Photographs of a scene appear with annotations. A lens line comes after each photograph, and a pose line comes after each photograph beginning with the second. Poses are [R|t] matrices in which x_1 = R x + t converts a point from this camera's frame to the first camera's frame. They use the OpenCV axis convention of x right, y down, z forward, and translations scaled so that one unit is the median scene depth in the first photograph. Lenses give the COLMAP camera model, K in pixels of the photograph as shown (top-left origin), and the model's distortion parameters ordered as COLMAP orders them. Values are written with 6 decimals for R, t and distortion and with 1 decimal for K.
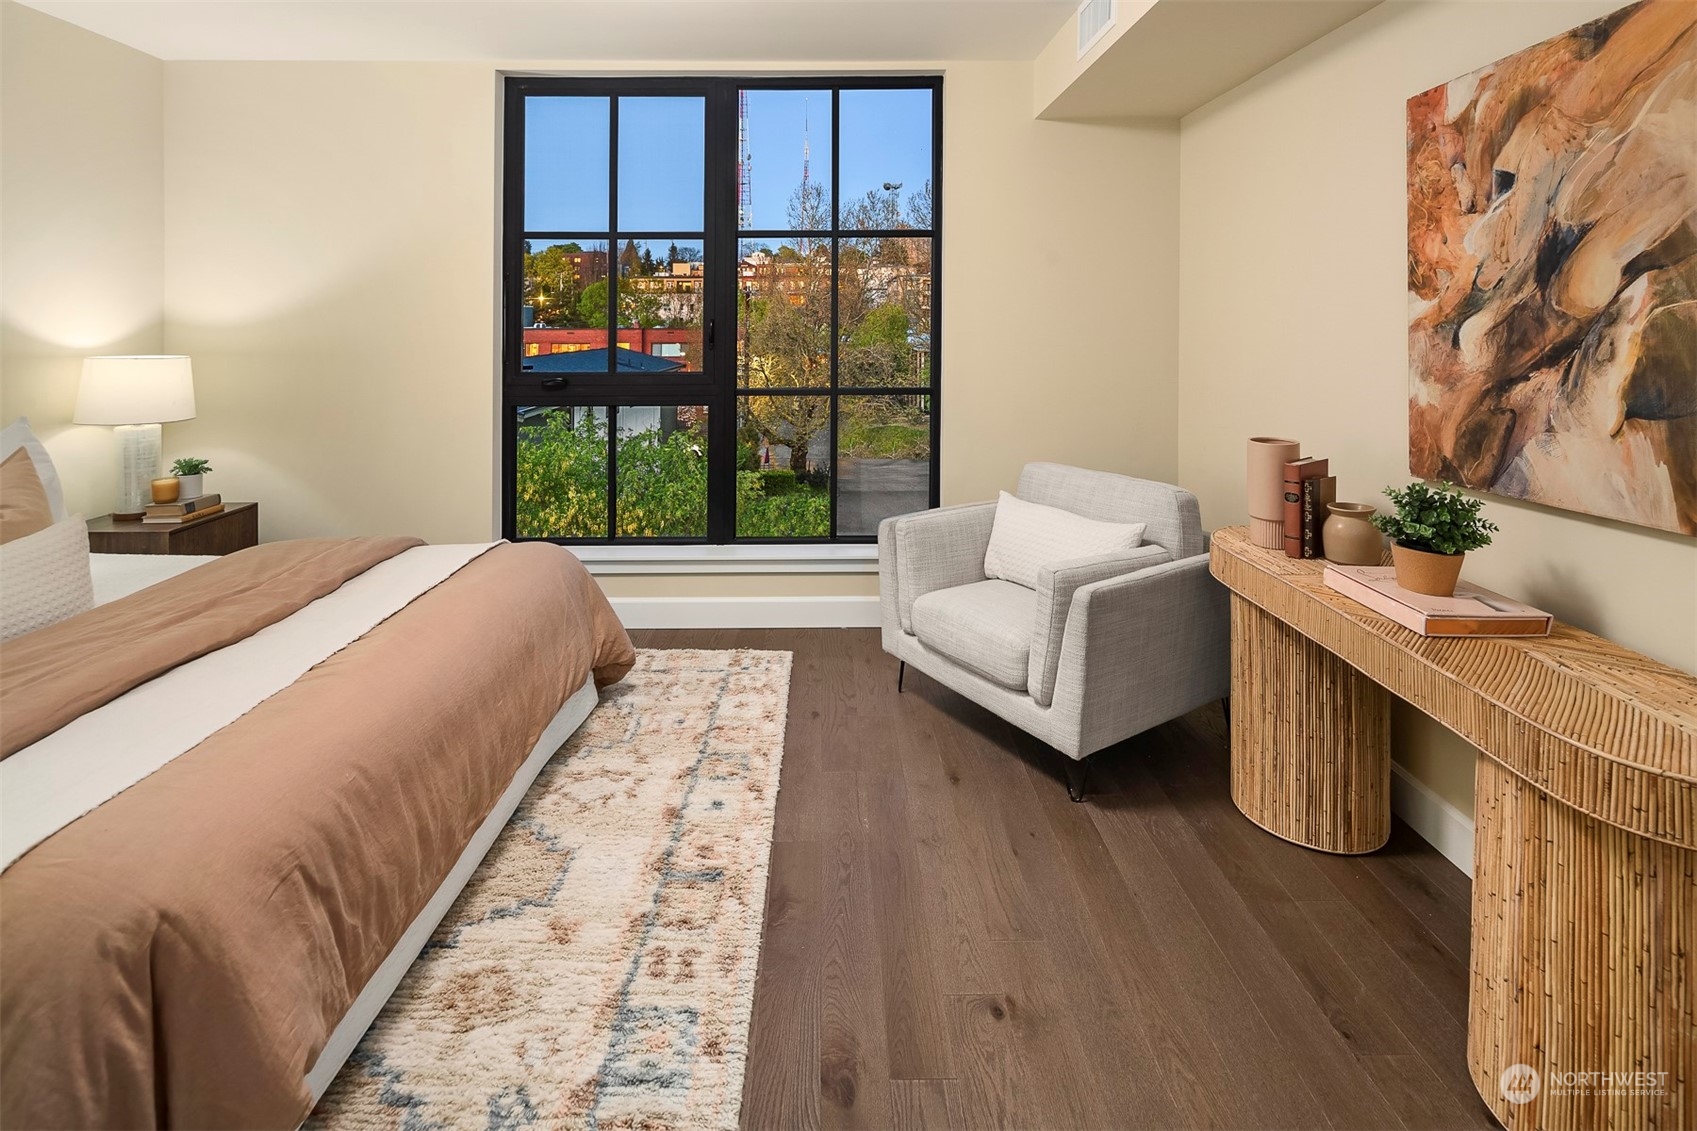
lens RADIAL K [[830.0, 0, 837.0], [0, 830.0, 319.3], [0, 0, 1]] dist [0.002240, -0.004333]
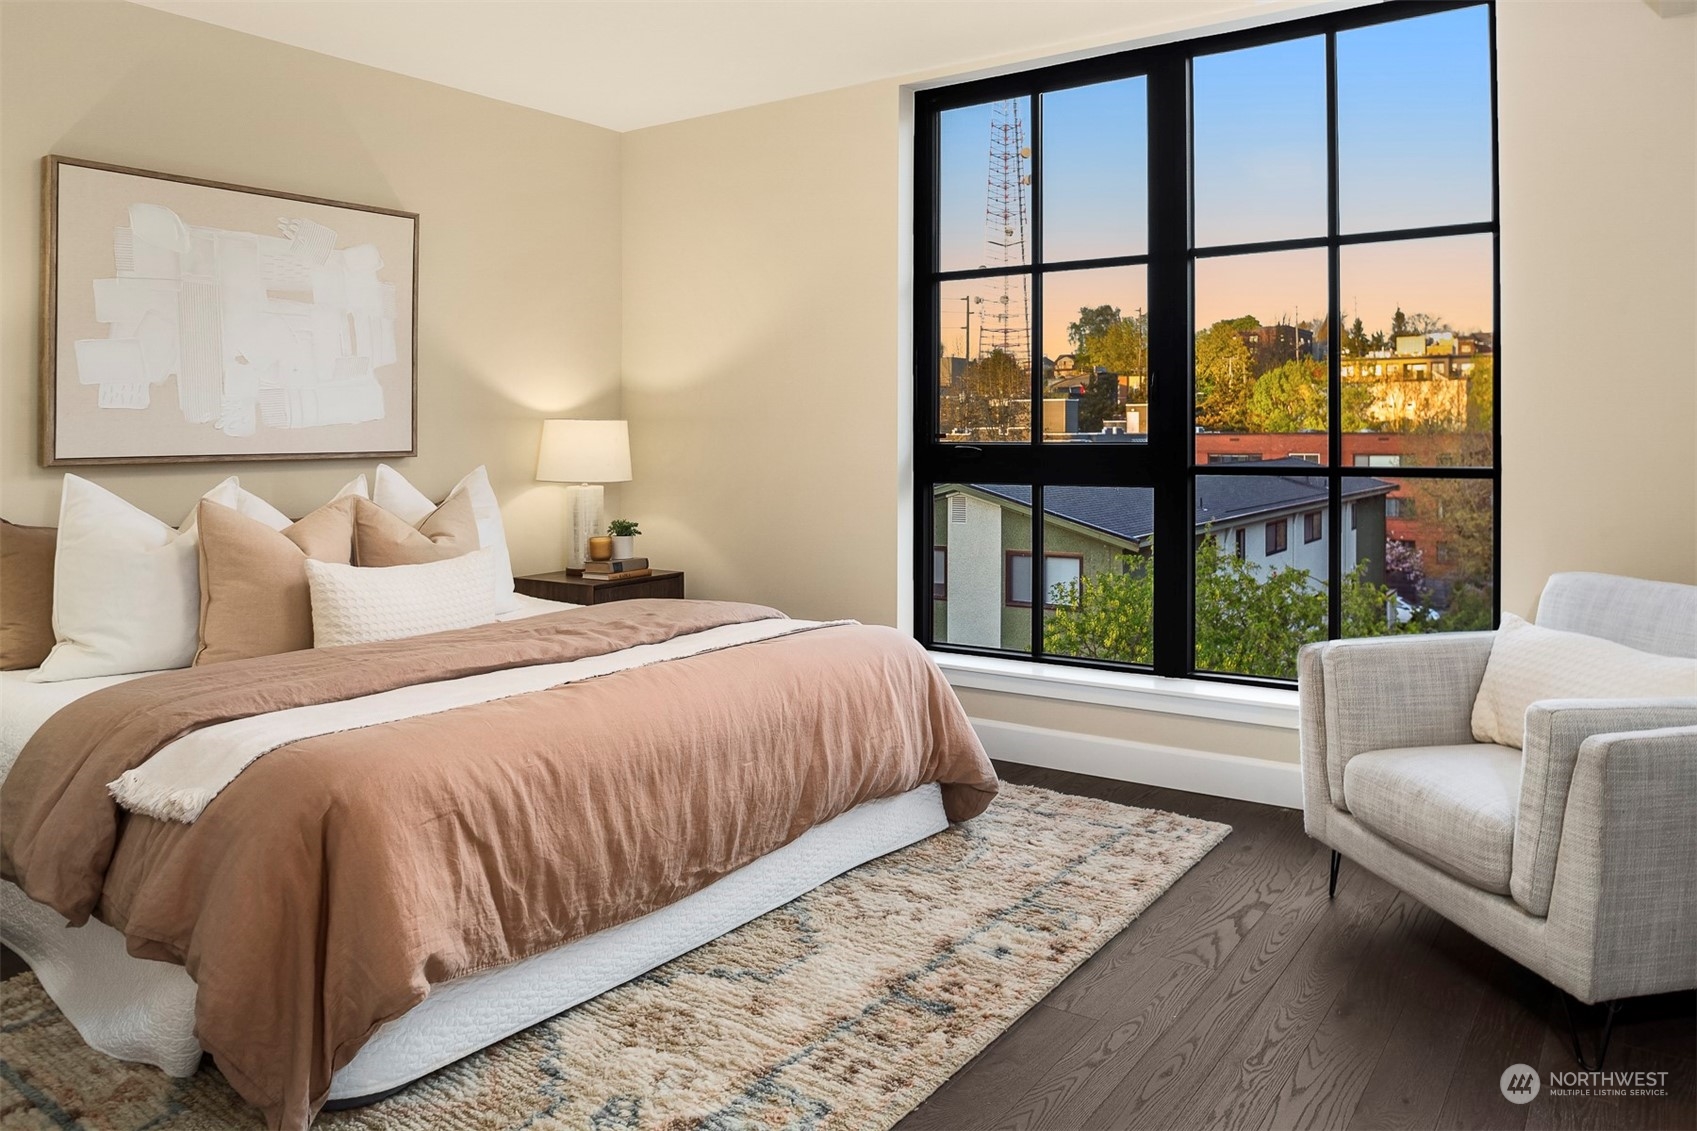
lens RADIAL K [[1184.3, 0, 919.1], [0, 1184.3, 406.3], [0, 0, 1]] dist [-0.057975, 0.034822]
pose [[0.828838, -0.018235, -0.559192, 0.420049], [0.009217, 0.999778, -0.018941, 0.080081], [0.559413, 0.010545, 0.828822, 0.017669]]
